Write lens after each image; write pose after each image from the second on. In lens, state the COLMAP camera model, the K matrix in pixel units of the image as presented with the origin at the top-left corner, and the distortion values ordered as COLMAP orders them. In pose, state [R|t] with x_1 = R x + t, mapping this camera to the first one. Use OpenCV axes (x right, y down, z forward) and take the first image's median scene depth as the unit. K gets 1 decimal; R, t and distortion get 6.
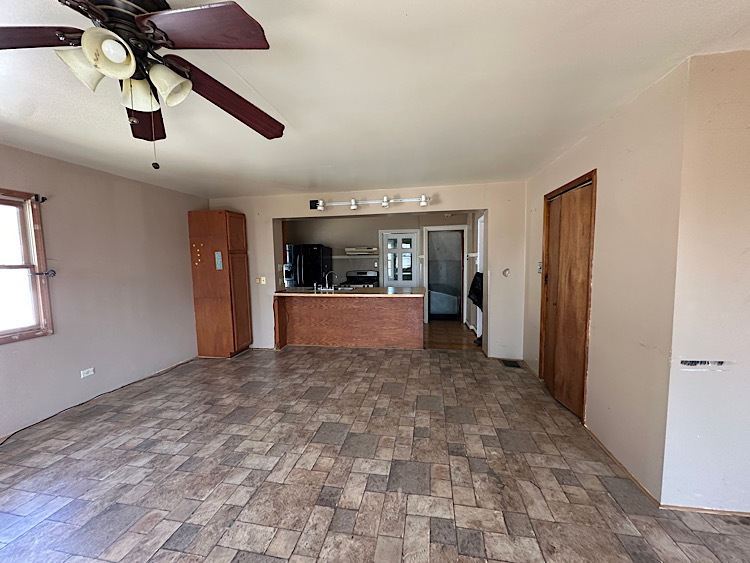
lens RADIAL K [[299.8, 0, 374.0], [0, 299.8, 283.2], [0, 0, 1]] dist [-0.002068, 0.000210]
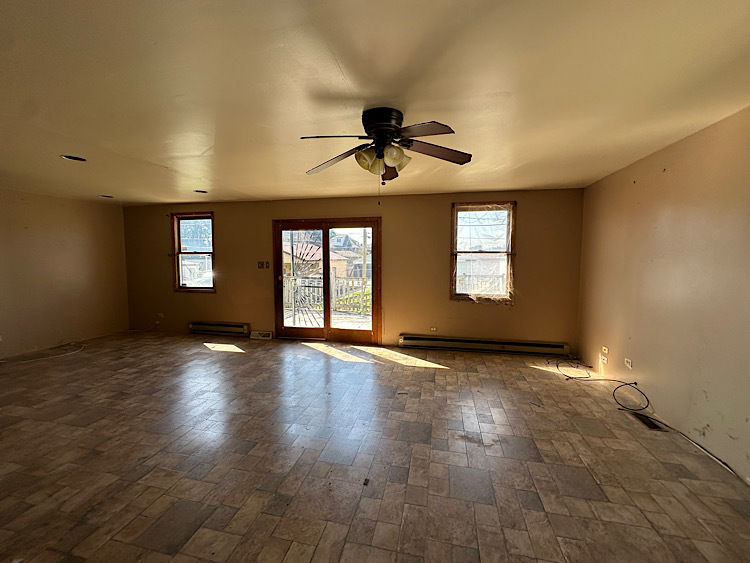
lens RADIAL K [[299.8, 0, 374.7], [0, 299.8, 281.7], [0, 0, 1]] dist [-0.002068, 0.000210]
pose [[-0.999214, 0.016673, 0.035970, -0.376262], [0.022111, 0.987427, 0.156520, -0.114400], [-0.032908, 0.157193, -0.987019, 1.357588]]
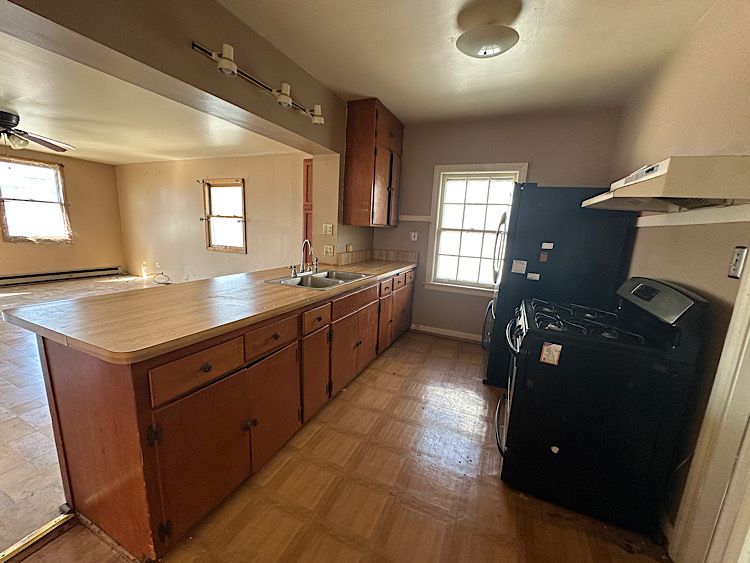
lens RADIAL K [[299.8, 0, 370.7], [0, 299.8, 283.6], [0, 0, 1]] dist [-0.002068, 0.000210]
pose [[-0.253098, 0.189401, -0.948719, 0.623349], [-0.114066, 0.967966, 0.223674, -0.180882], [0.960693, 0.164828, -0.223386, 2.501274]]
